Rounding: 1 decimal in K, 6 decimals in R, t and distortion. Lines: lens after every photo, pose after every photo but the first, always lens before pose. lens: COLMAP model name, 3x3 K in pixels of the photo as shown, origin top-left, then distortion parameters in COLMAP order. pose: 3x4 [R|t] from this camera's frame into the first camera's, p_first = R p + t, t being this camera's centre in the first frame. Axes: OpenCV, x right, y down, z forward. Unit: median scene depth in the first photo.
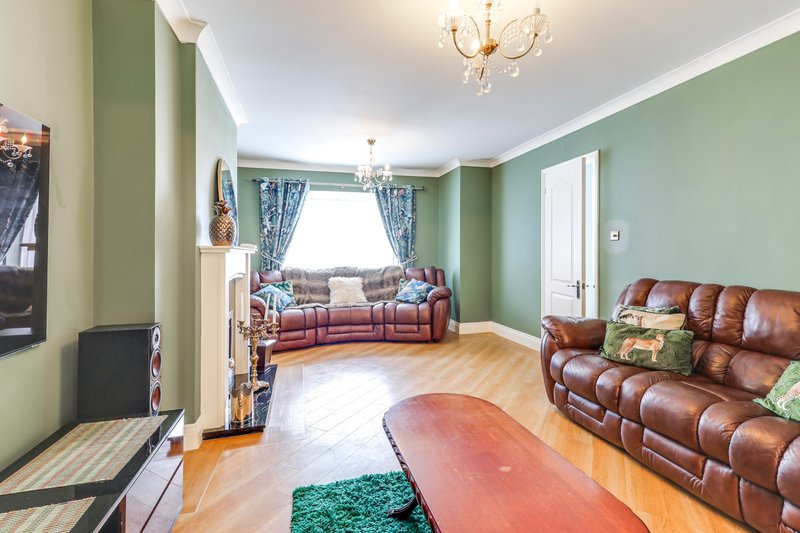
lens RADIAL K [[352.2, 0, 398.4], [0, 352.2, 252.1], [0, 0, 1]] dist [0.002849, 0.001623]
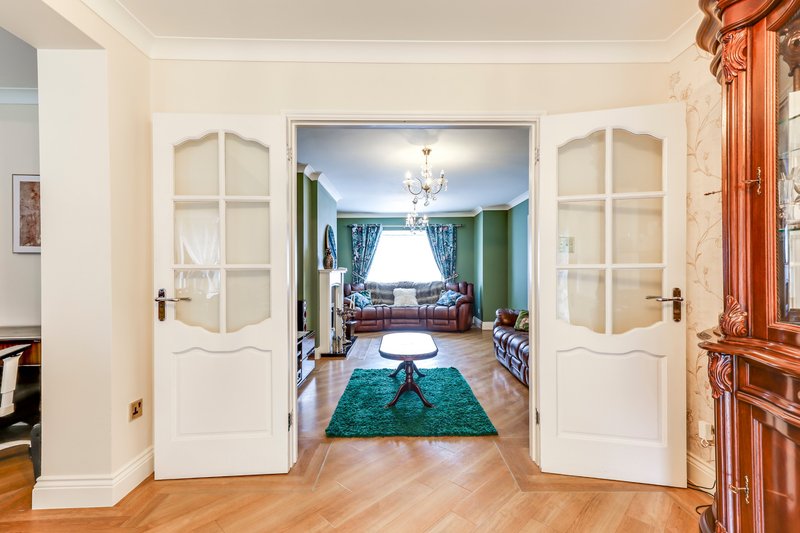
lens RADIAL K [[352.2, 0, 404.9], [0, 352.2, 271.7], [0, 0, 1]] dist [0.002849, 0.001623]
pose [[0.965794, -0.003070, -0.259293, 0.245669], [0.003679, 0.999992, 0.001862, -0.002980], [0.259285, -0.002752, 0.965797, -0.461305]]
